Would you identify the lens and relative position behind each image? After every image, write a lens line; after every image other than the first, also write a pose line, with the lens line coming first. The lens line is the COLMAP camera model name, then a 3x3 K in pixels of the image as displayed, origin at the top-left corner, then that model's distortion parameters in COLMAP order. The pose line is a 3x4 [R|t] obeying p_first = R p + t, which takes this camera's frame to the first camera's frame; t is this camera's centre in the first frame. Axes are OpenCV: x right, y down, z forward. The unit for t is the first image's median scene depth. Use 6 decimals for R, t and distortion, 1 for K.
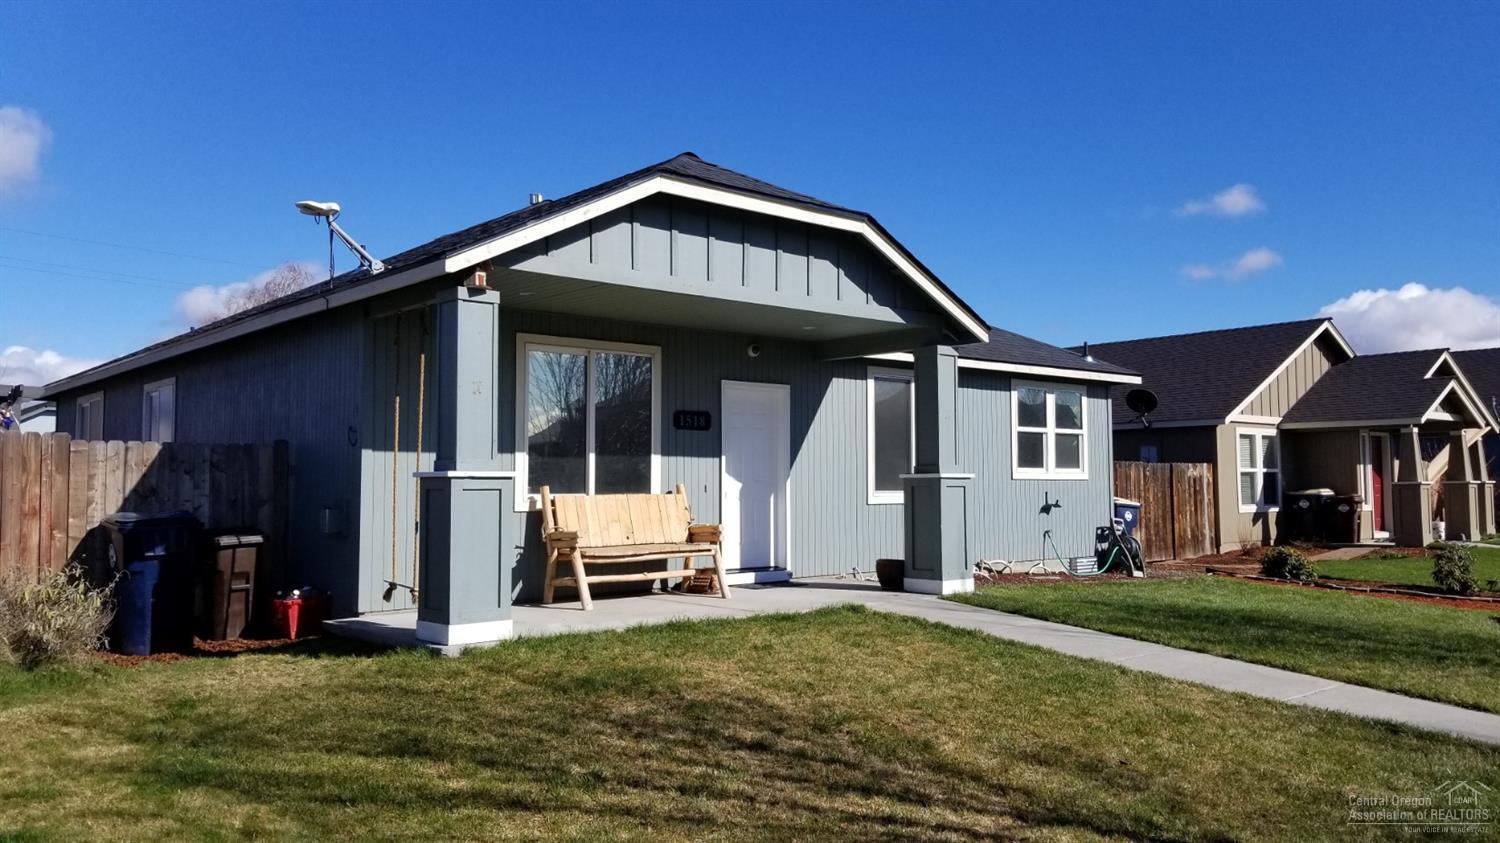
lens RADIAL K [[1163.3, 0, 791.8], [0, 1163.3, 420.4], [0, 0, 1]] dist [0.126607, -0.285881]
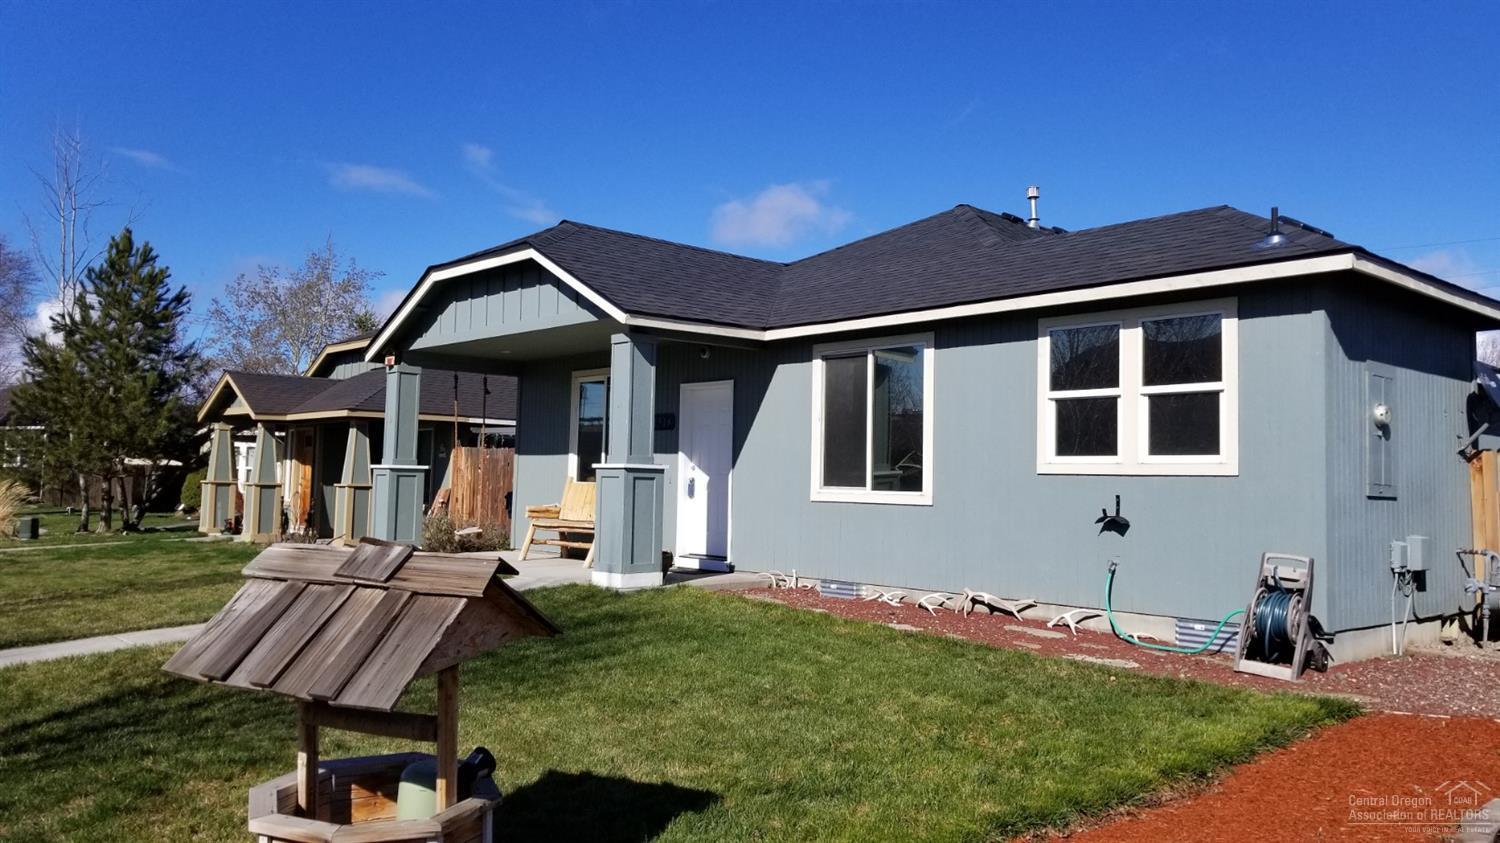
lens RADIAL K [[1163.3, 0, 791.8], [0, 1163.3, 420.4], [0, 0, 1]] dist [0.126607, -0.285881]
pose [[0.005417, -0.049117, -0.998778, 1.081176], [0.039603, 0.998020, -0.048864, 0.060512], [0.999201, -0.039290, 0.007351, 1.112346]]
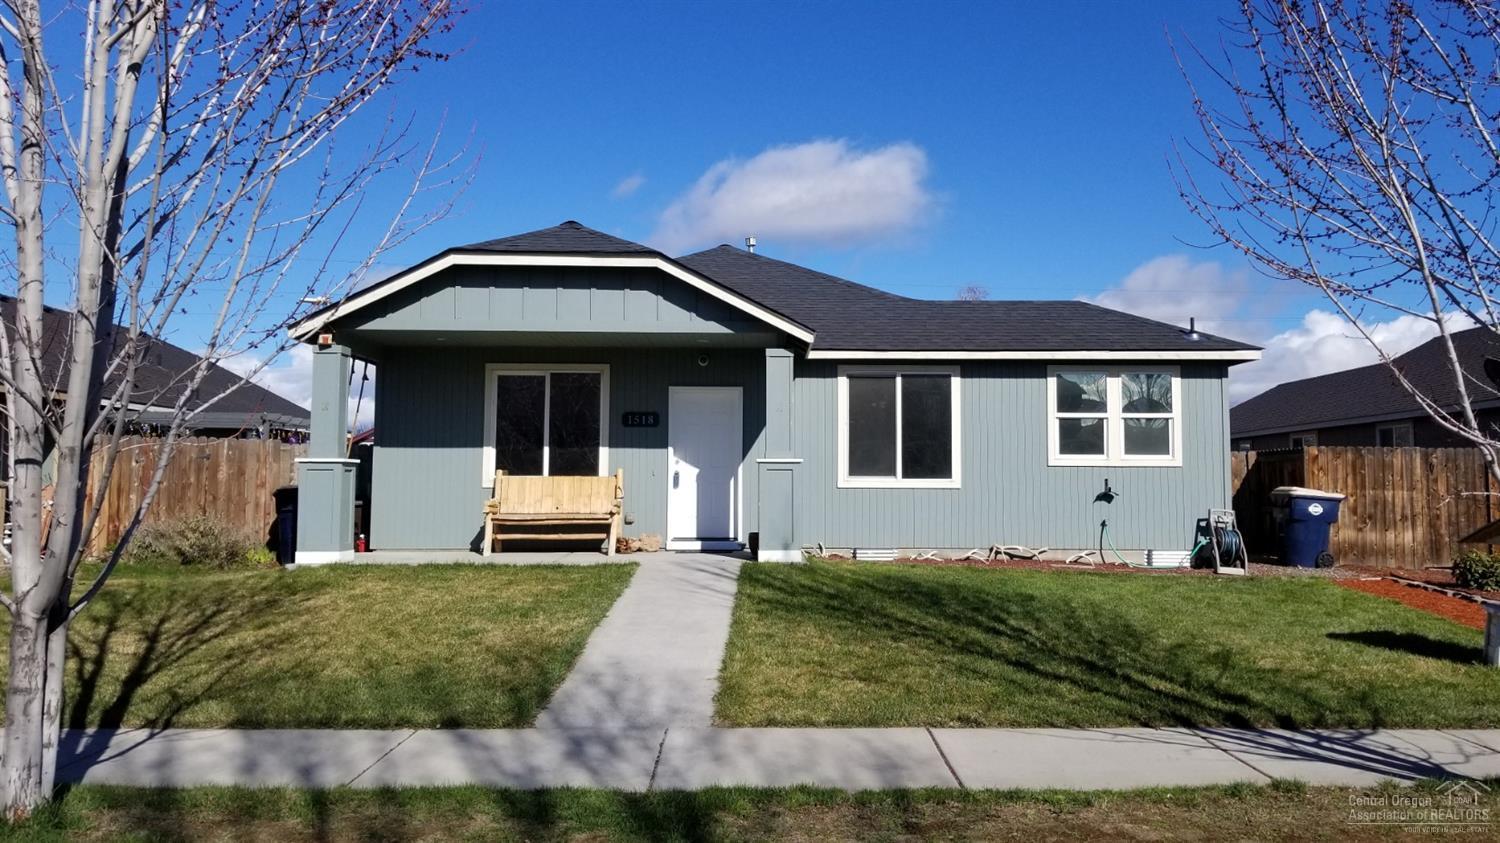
lens RADIAL K [[1163.3, 0, 791.8], [0, 1163.3, 420.4], [0, 0, 1]] dist [0.126607, -0.285881]
pose [[0.758089, -0.029281, -0.651493, 0.871410], [0.031346, 0.999473, -0.008447, 0.016810], [0.651397, -0.014018, 0.758608, 0.131363]]
